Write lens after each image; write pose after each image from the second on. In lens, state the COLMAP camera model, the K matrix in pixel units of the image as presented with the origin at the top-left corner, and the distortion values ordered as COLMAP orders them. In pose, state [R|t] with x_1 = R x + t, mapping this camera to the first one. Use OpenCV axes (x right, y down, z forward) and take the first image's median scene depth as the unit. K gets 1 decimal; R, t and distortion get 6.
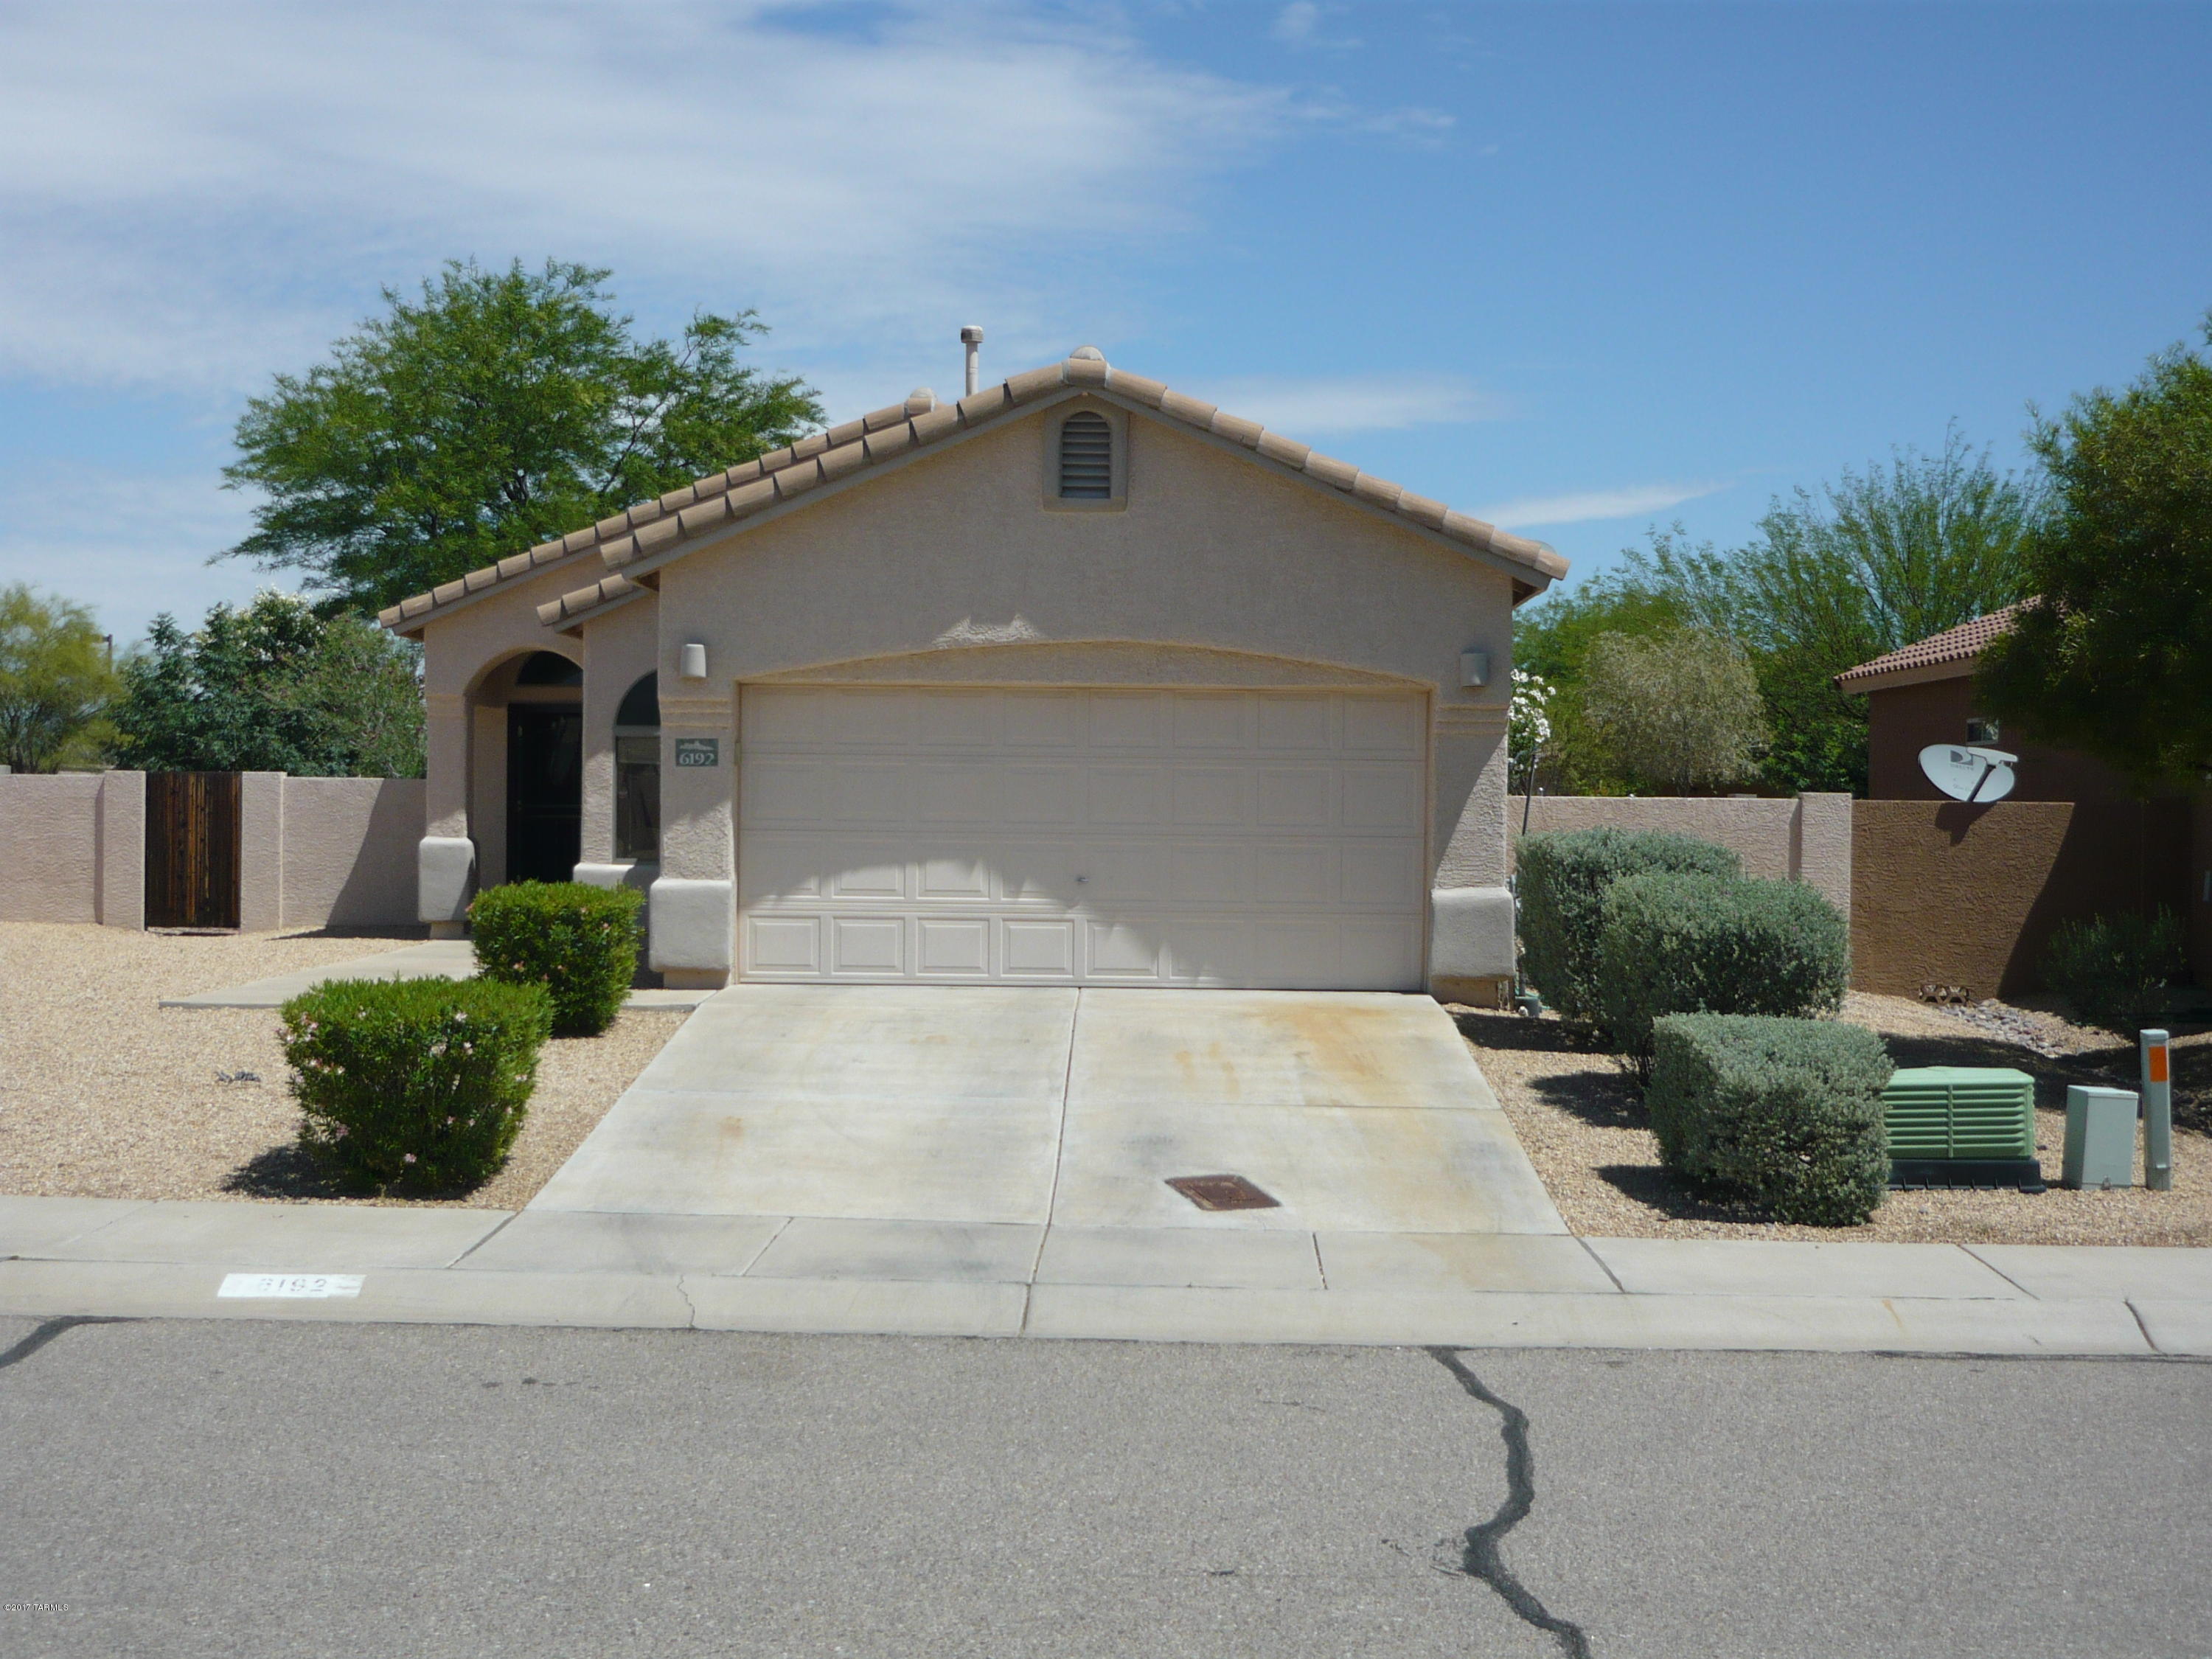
lens RADIAL K [[2837.9, 0, 1108.5], [0, 2837.9, 826.3], [0, 0, 1]] dist [-0.064481, 0.000000]
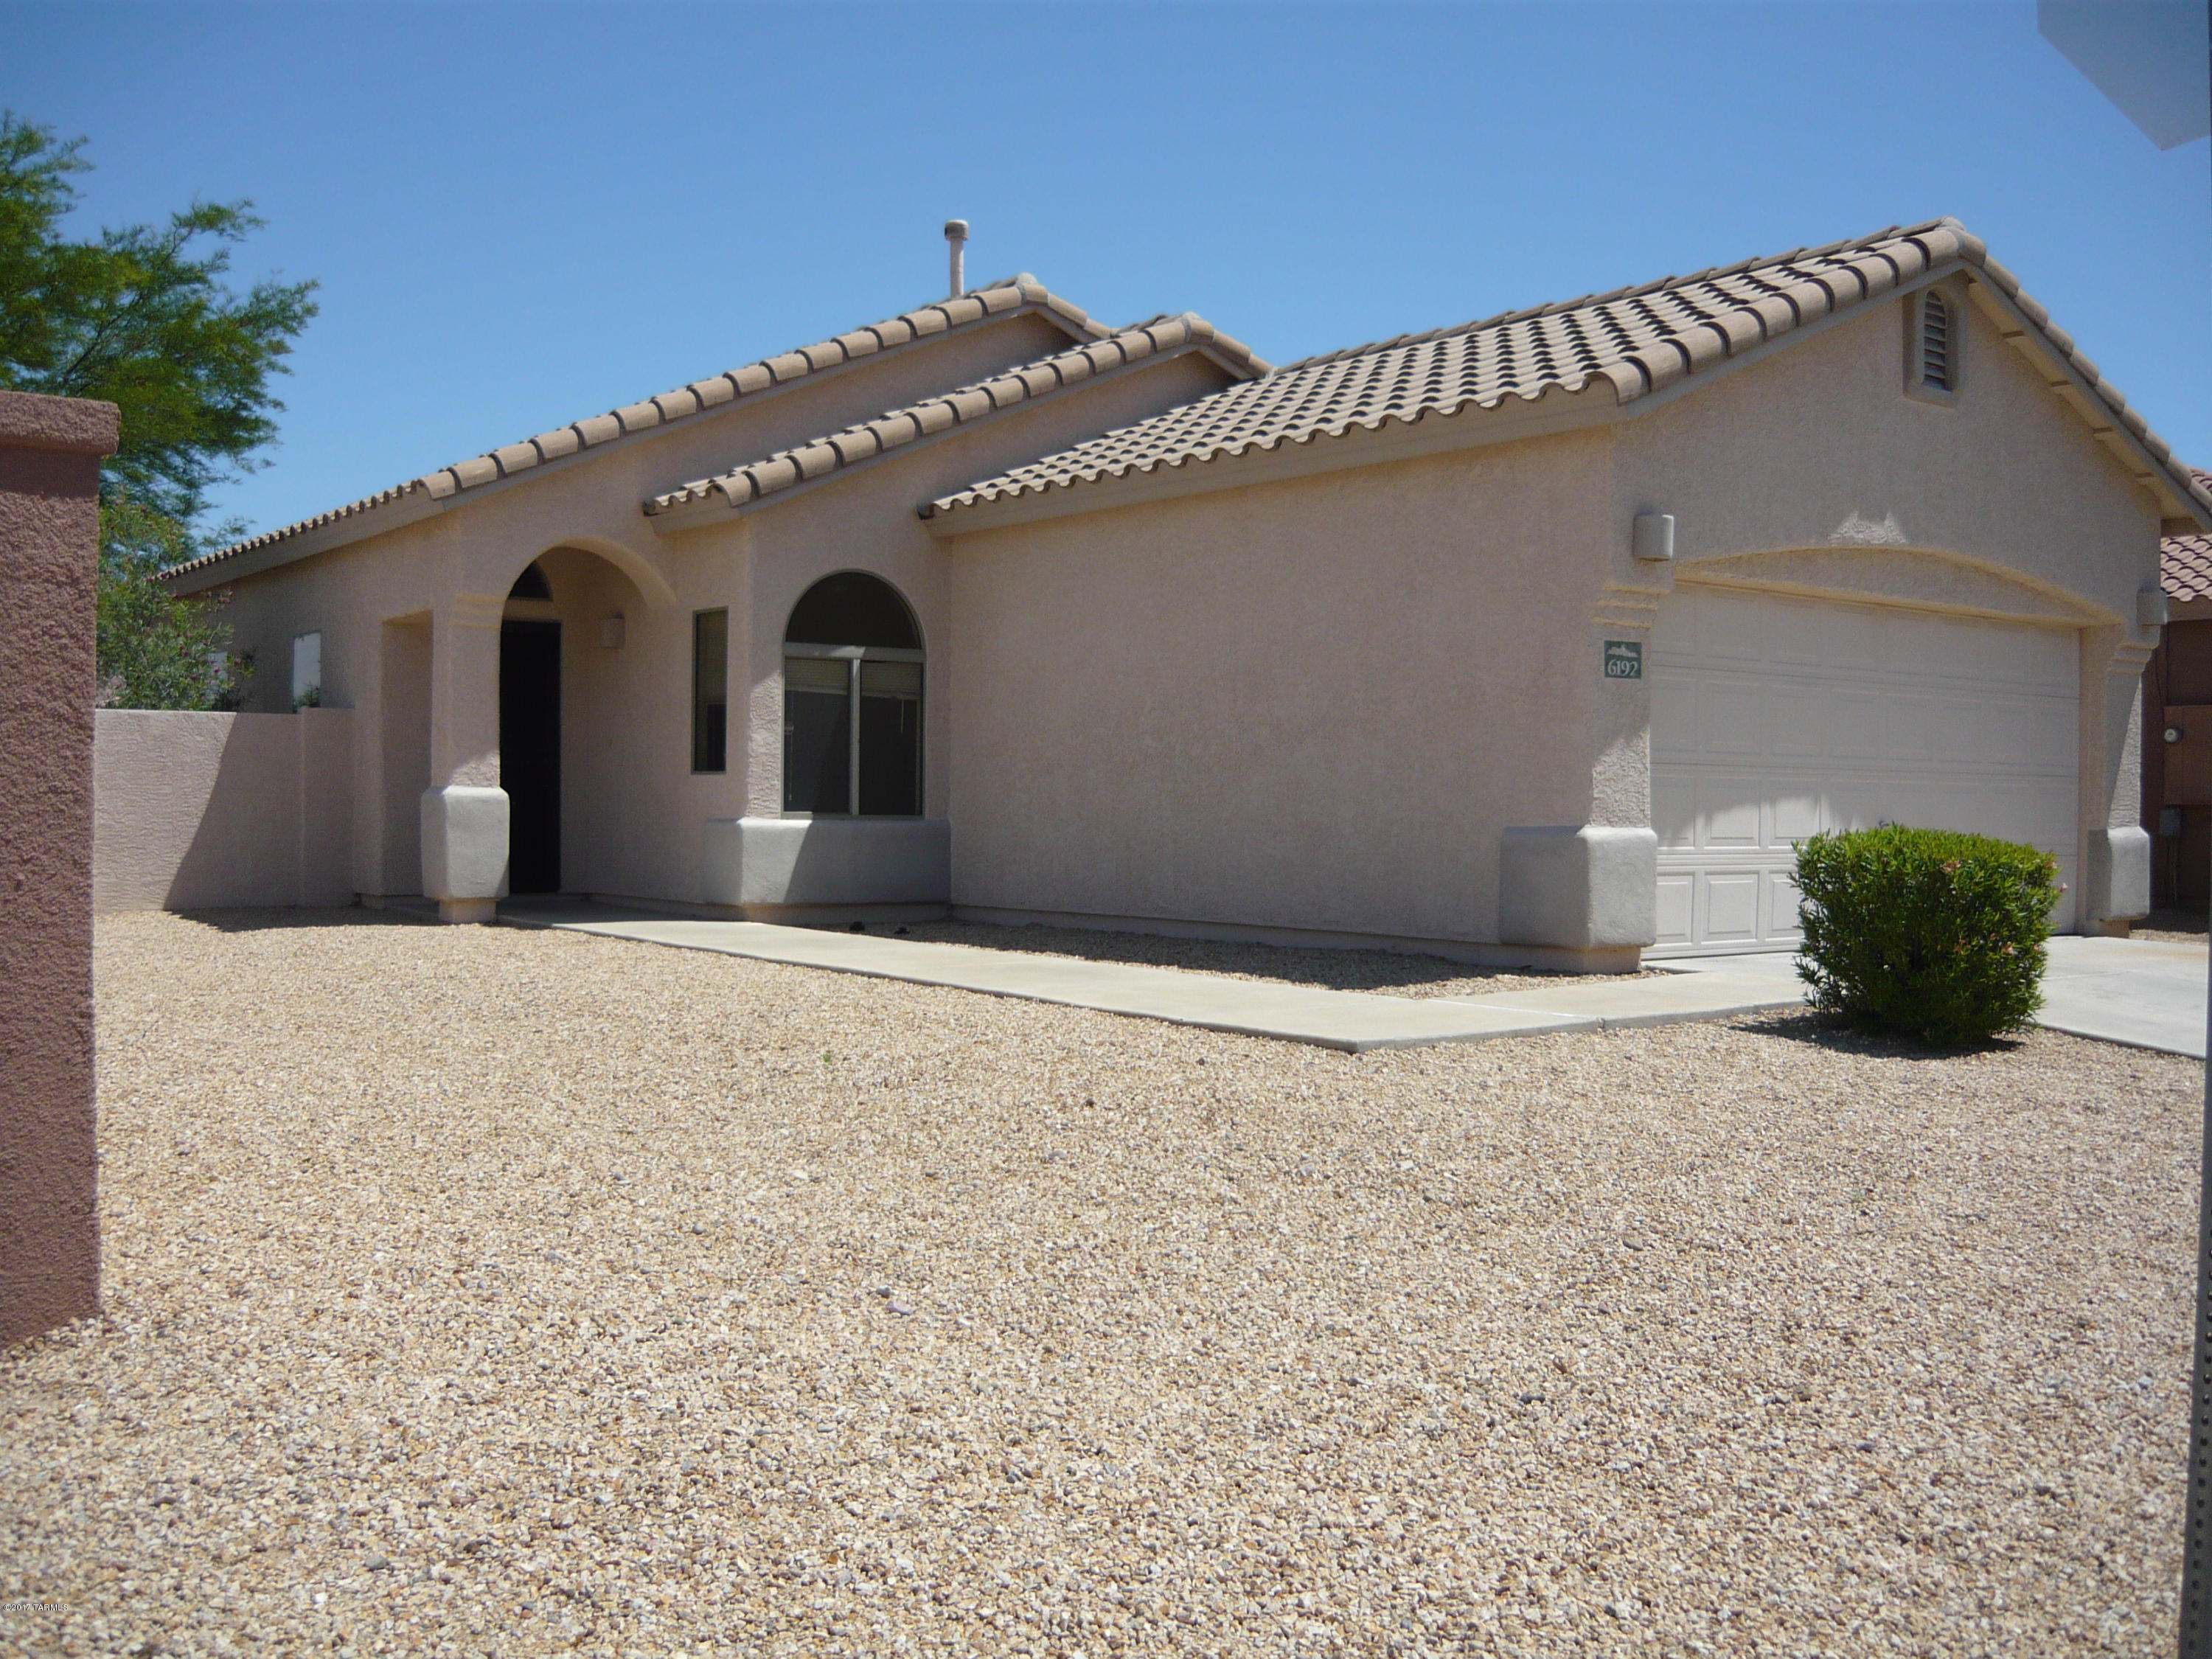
lens RADIAL K [[2205.7, 0, 1108.4], [0, 2205.7, 812.5], [0, 0, 1]] dist [-0.135712, 0.000000]
pose [[0.811096, -0.006440, 0.584878, -0.456165], [0.003608, 0.999975, 0.006007, 0.008208], [-0.584902, -0.002762, 0.811099, 0.459277]]
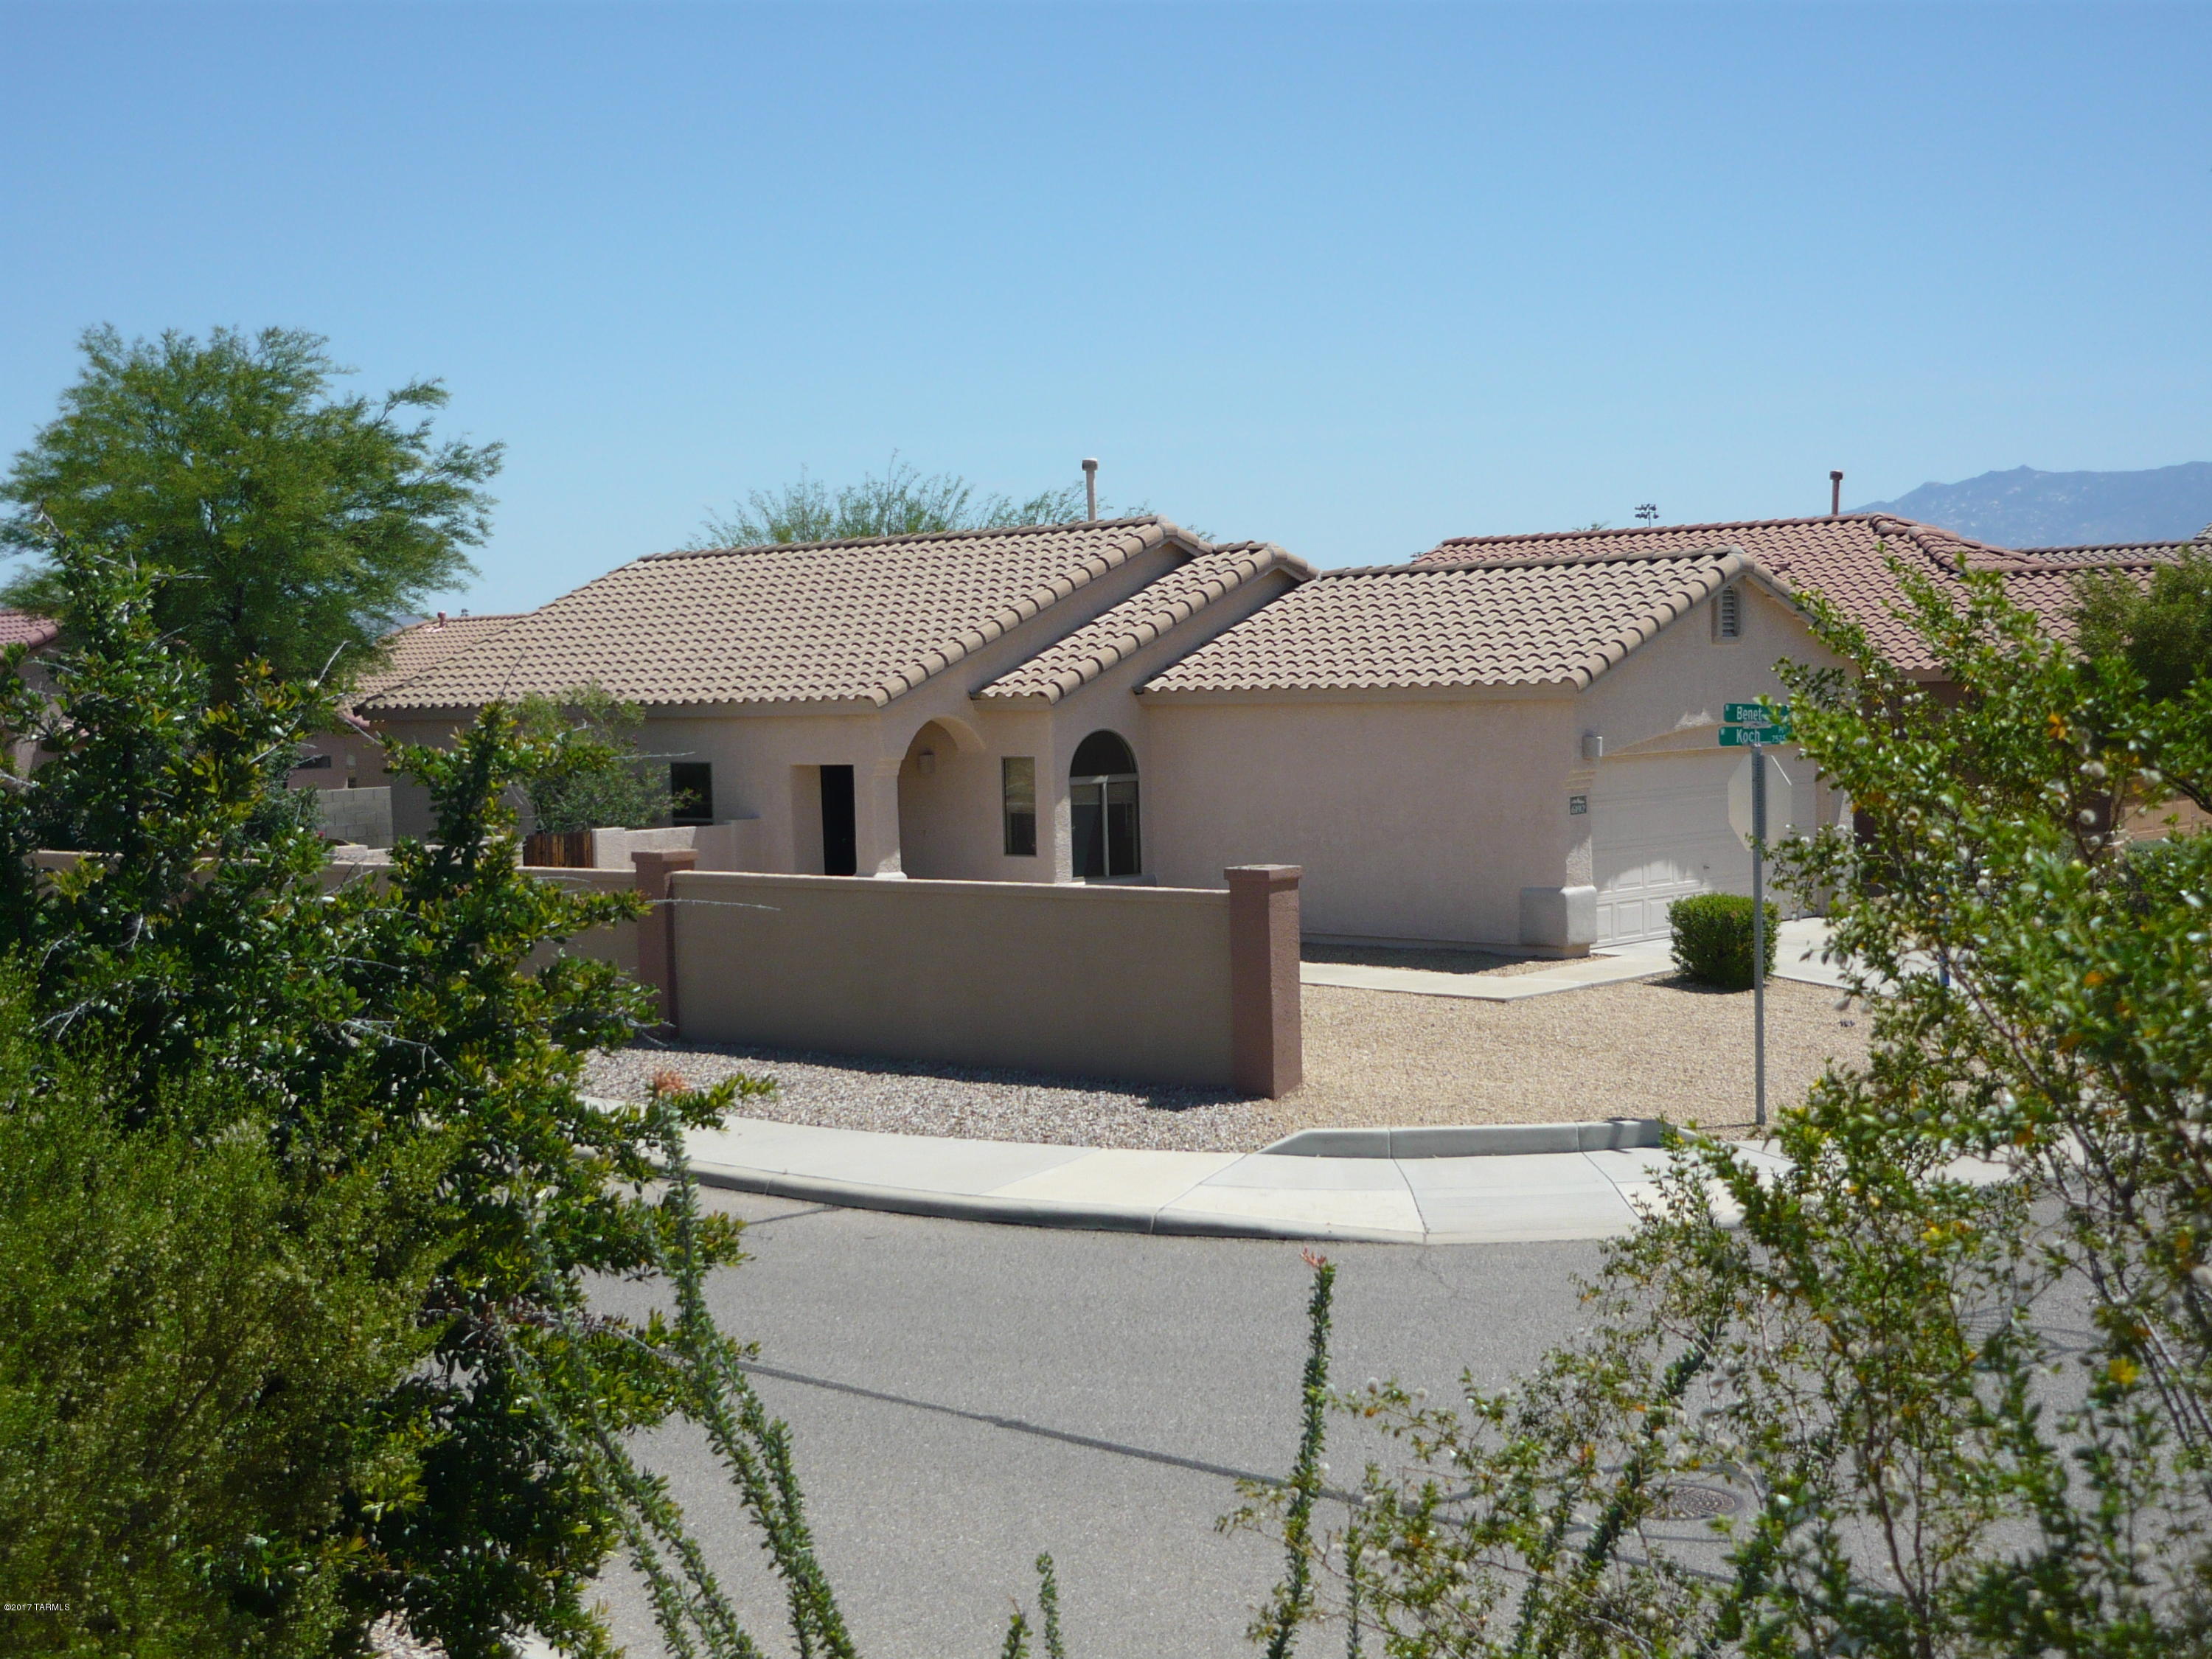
lens RADIAL K [[2837.9, 0, 1105.6], [0, 2837.9, 838.9], [0, 0, 1]] dist [-0.064481, 0.000000]
pose [[0.725278, -0.072366, 0.684642, -1.064009], [0.043233, 0.997285, 0.059613, -0.084634], [-0.687098, -0.013637, 0.726437, 0.035878]]
